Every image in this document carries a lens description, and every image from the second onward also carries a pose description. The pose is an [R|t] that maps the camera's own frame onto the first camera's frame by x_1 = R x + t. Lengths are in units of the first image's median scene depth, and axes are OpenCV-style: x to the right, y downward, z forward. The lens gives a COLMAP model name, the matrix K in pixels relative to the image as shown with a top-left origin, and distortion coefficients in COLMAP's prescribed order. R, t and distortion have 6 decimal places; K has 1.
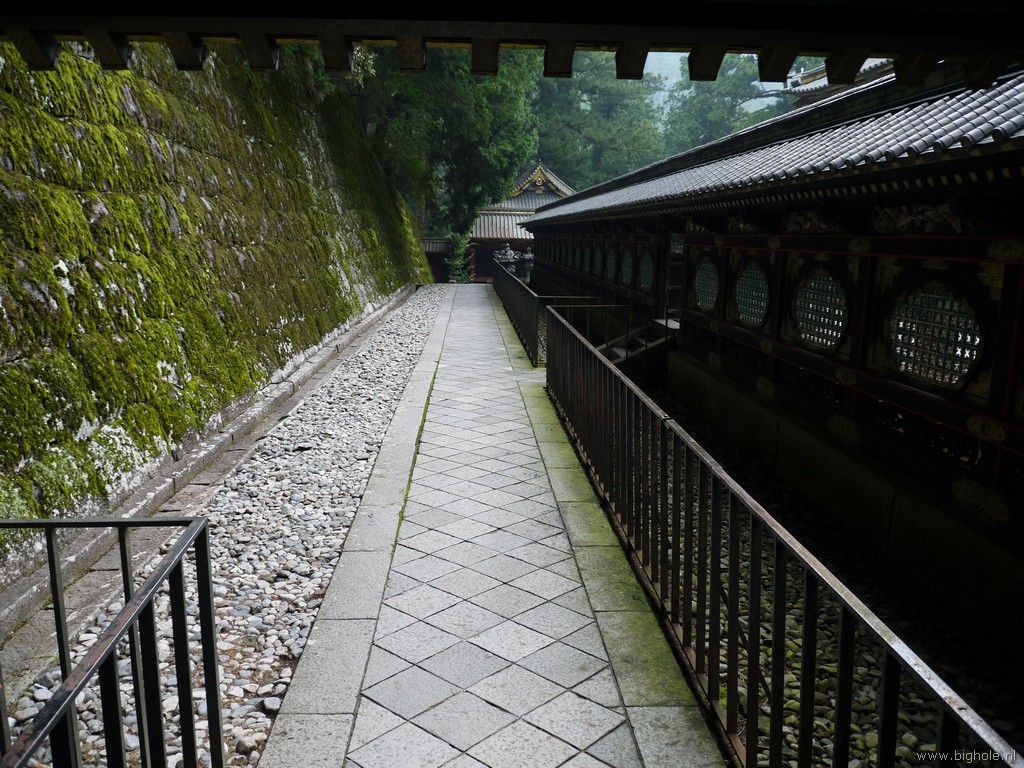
lens RADIAL K [[1014.2, 0, 519.1], [0, 1014.2, 385.9], [0, 0, 1]] dist [-0.086960, 0.082694]
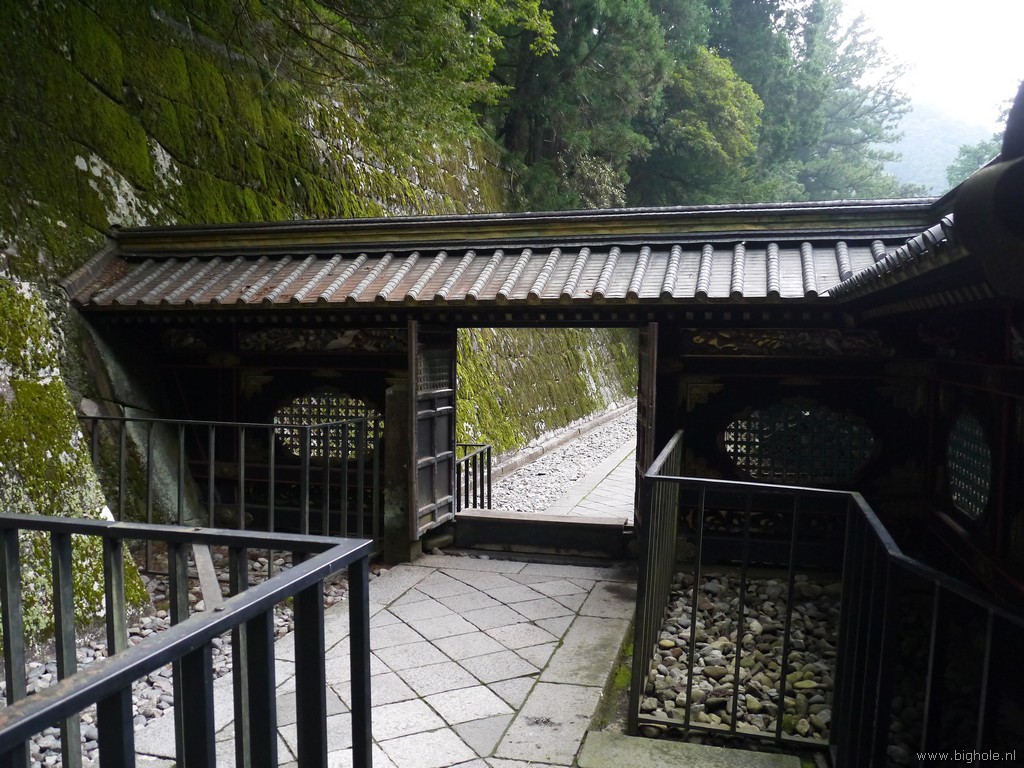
lens RADIAL K [[1014.2, 0, 519.1], [0, 1014.2, 385.9], [0, 0, 1]] dist [-0.086960, 0.082694]
pose [[0.964021, 0.019932, -0.265077, 0.128045], [-0.047863, 0.993903, -0.099329, 0.051143], [0.261481, 0.108442, 0.959097, -0.430045]]
